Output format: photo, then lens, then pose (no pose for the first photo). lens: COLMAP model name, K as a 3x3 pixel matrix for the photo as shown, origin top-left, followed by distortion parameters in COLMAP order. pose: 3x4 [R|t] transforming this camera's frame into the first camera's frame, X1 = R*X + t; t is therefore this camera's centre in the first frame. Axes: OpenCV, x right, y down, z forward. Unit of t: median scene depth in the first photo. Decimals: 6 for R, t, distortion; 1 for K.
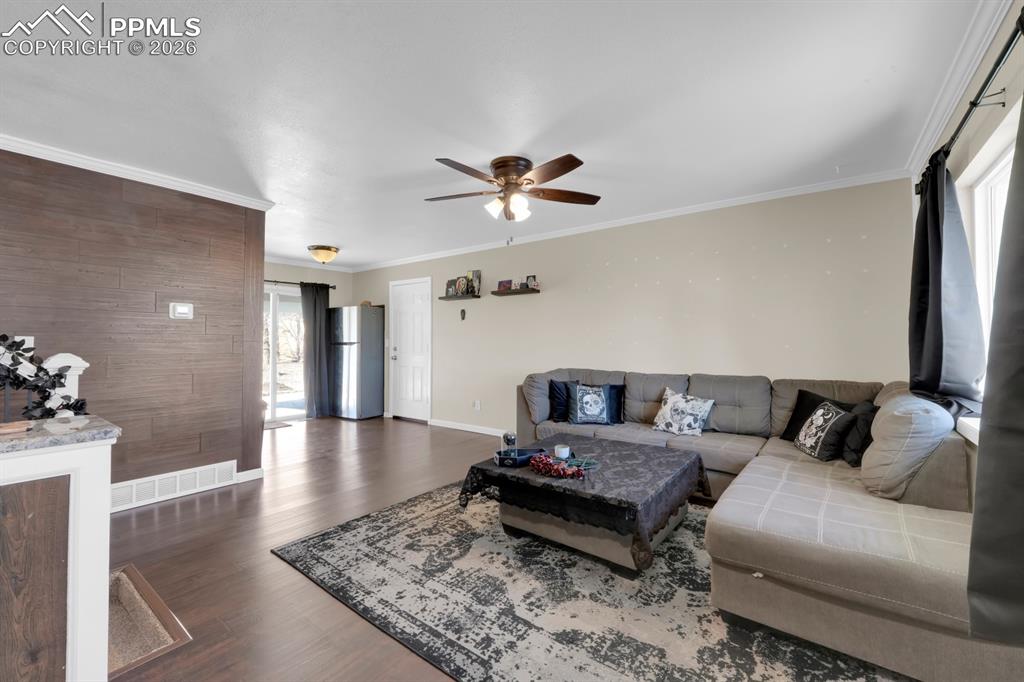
lens RADIAL K [[429.5, 0, 514.9], [0, 429.5, 341.3], [0, 0, 1]] dist [-0.001111, 0.000225]
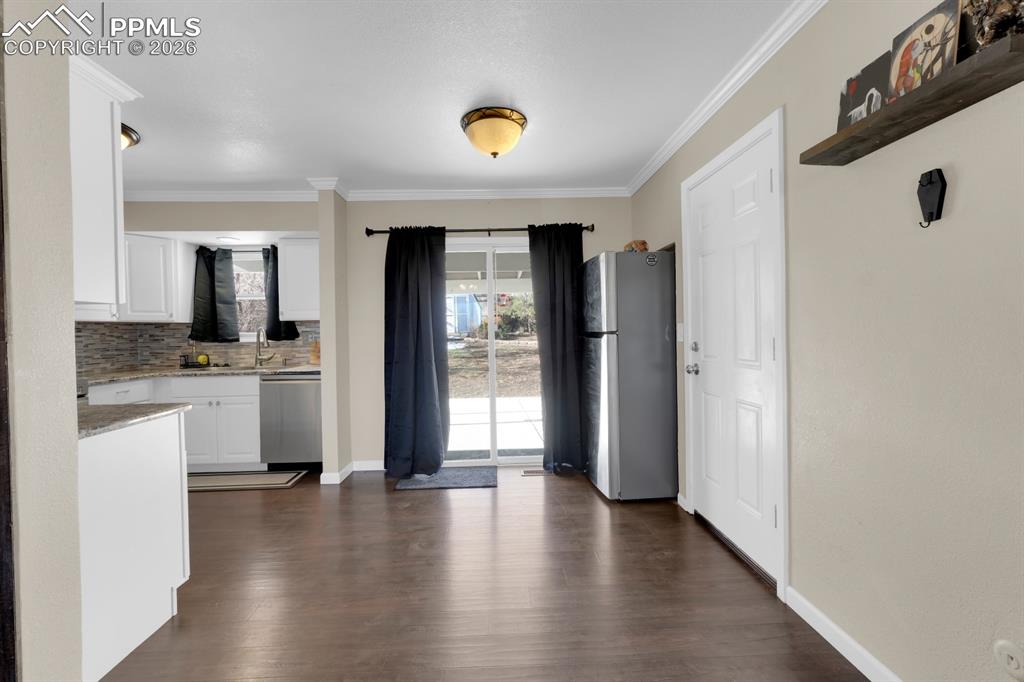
lens RADIAL K [[429.5, 0, 510.8], [0, 429.5, 336.4], [0, 0, 1]] dist [-0.001111, 0.000225]
pose [[0.625389, -0.006363, -0.780287, -0.198754], [0.019356, 0.999786, 0.007360, 0.004105], [0.780073, -0.019706, 0.625378, 1.618413]]
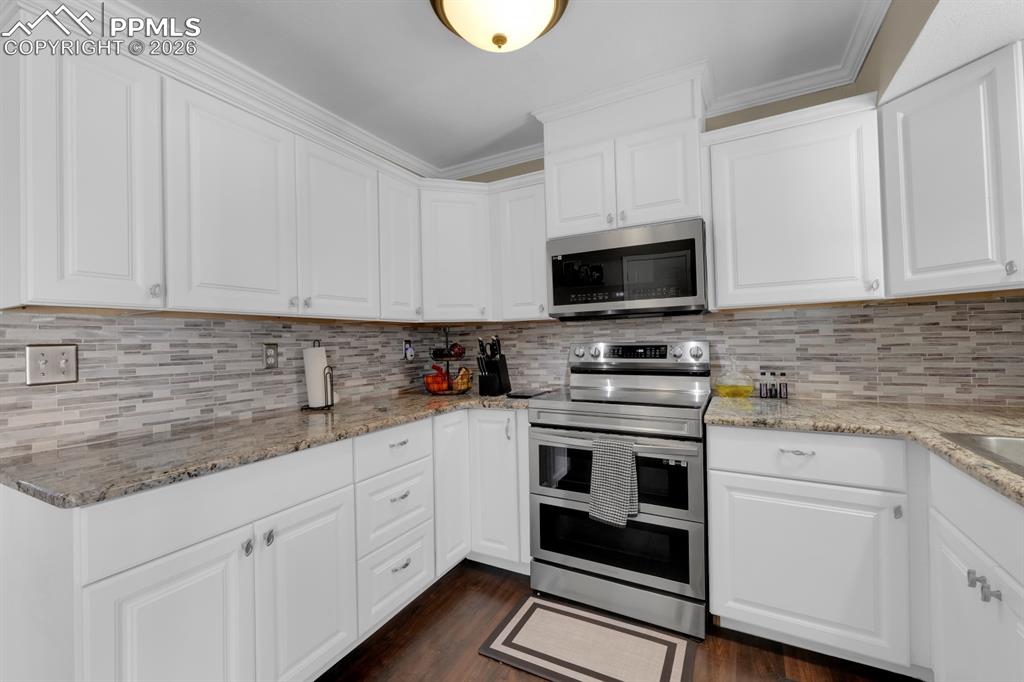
lens RADIAL K [[429.5, 0, 509.3], [0, 429.5, 335.0], [0, 0, 1]] dist [-0.001111, 0.000225]
pose [[-0.990227, 0.014933, -0.138661, -1.468508], [0.017273, 0.999728, -0.015689, -0.003716], [0.138389, -0.017931, -0.990216, 2.059849]]
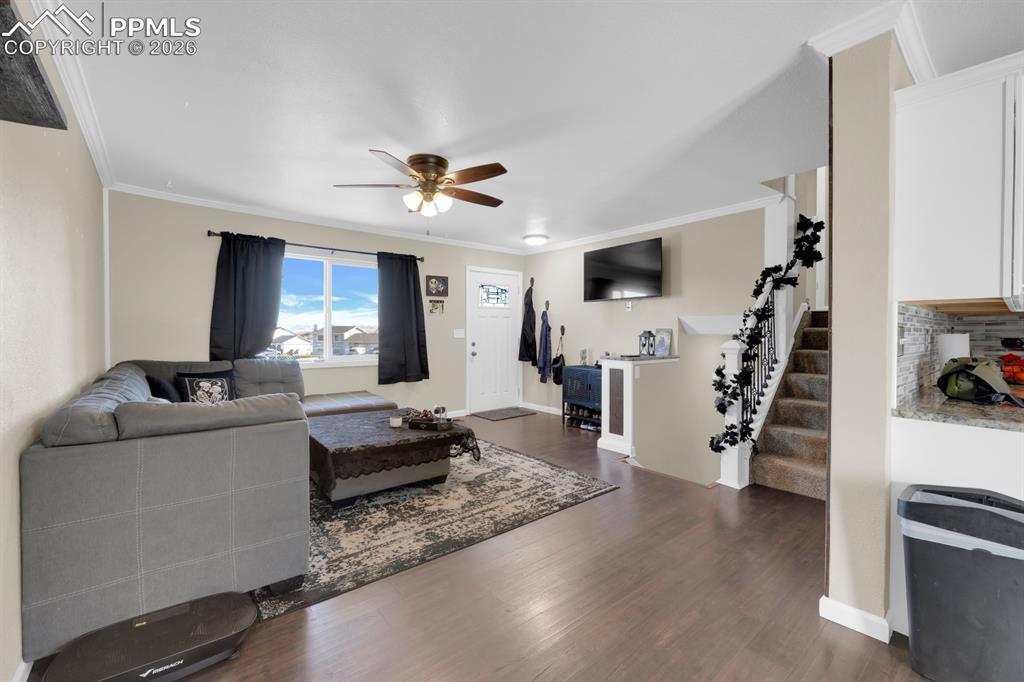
lens RADIAL K [[429.5, 0, 509.4], [0, 429.5, 336.3], [0, 0, 1]] dist [-0.001111, 0.000225]
pose [[-0.970201, -0.010121, 0.242090, -0.534653], [-0.007286, 0.999894, 0.012600, 0.001862], [-0.242192, 0.010461, -0.970172, 2.292128]]
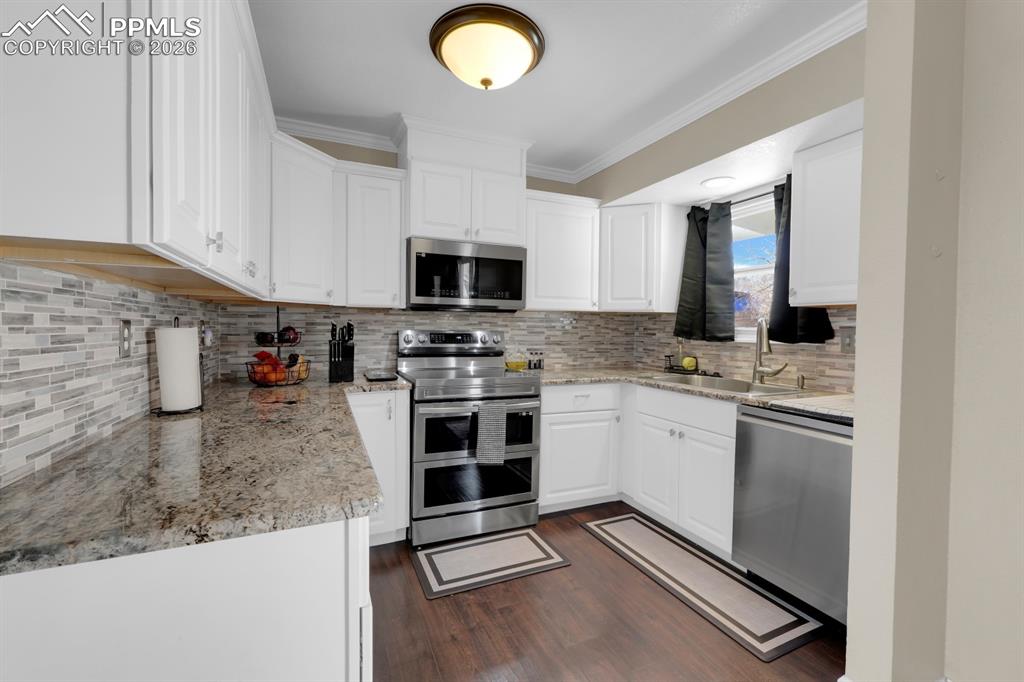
lens RADIAL K [[429.5, 0, 510.0], [0, 429.5, 334.9], [0, 0, 1]] dist [-0.001111, 0.000225]
pose [[-0.495112, 0.002590, -0.868825, -0.932516], [-0.015808, 0.999803, 0.011990, -0.003038], [0.868685, 0.019671, -0.494974, 1.882090]]
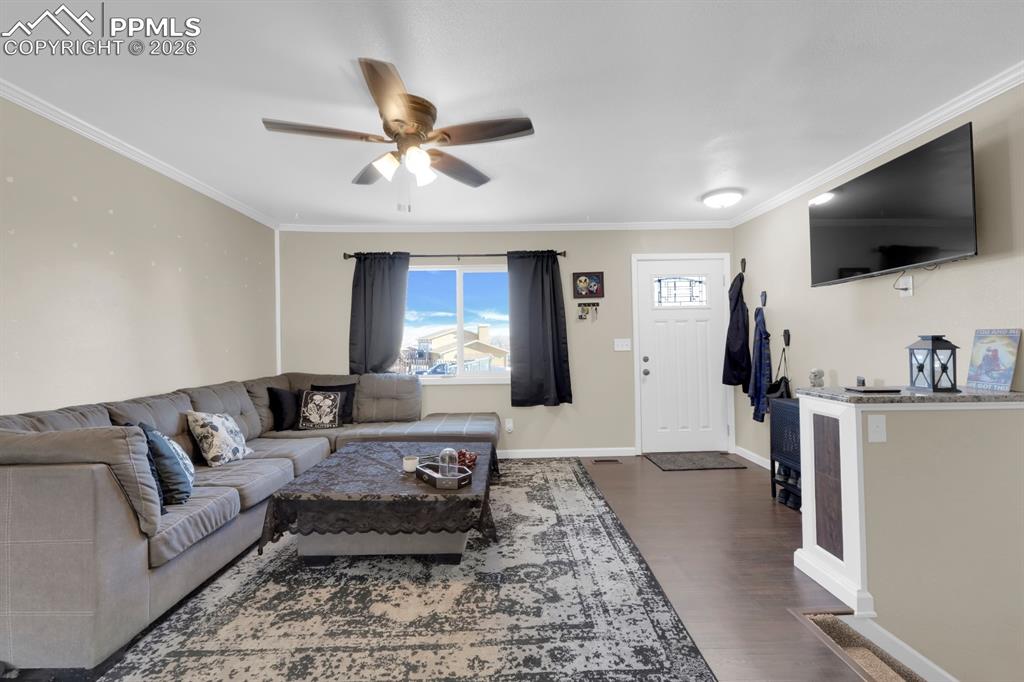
lens RADIAL K [[429.5, 0, 506.7], [0, 429.5, 336.5], [0, 0, 1]] dist [-0.001111, 0.000225]
pose [[-0.604736, 0.016936, 0.796246, -0.823049], [0.012589, 0.999852, -0.011705, -0.001767], [-0.796327, 0.002945, -0.604860, 1.528429]]
